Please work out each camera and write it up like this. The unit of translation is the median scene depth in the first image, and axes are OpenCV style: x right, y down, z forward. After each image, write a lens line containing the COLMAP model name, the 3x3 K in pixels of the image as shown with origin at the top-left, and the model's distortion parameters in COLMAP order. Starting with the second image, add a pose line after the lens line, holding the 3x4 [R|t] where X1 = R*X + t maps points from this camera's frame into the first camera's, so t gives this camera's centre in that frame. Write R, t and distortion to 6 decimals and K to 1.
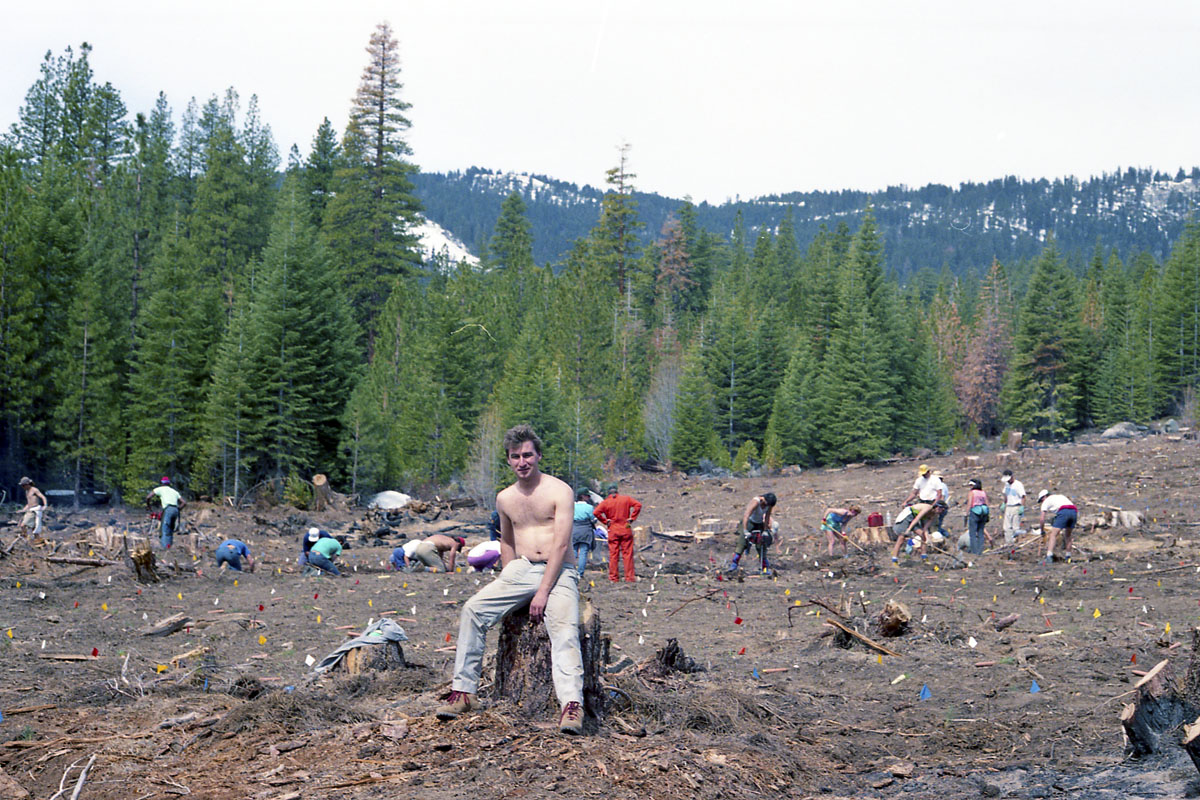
lens RADIAL K [[1720.4, 0, 597.6], [0, 1720.4, 397.7], [0, 0, 1]] dist [-0.102240, 0.000000]
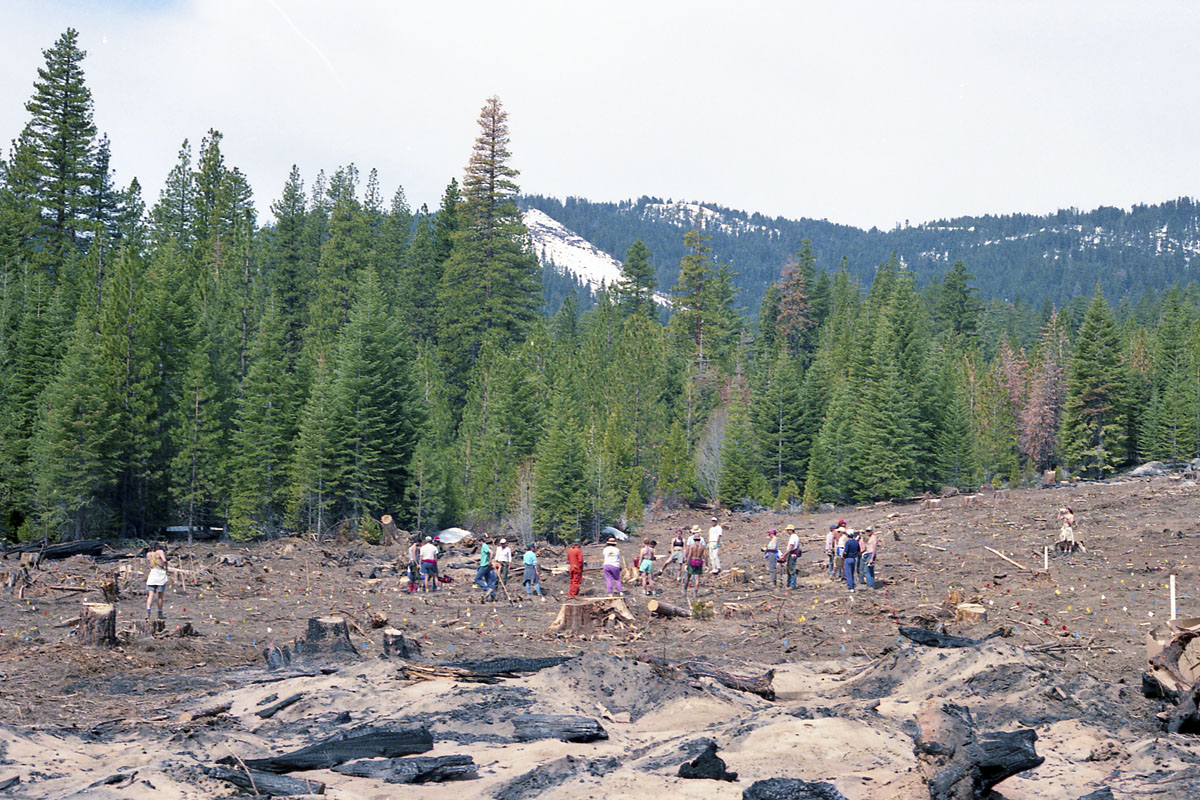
lens RADIAL K [[1720.4, 0, 604.8], [0, 1720.4, 408.7], [0, 0, 1]] dist [-0.102240, 0.000000]
pose [[0.994936, -0.006185, -0.100319, 0.080869], [0.005357, 0.999949, -0.008523, -0.013472], [0.100367, 0.007942, 0.994919, -0.129309]]
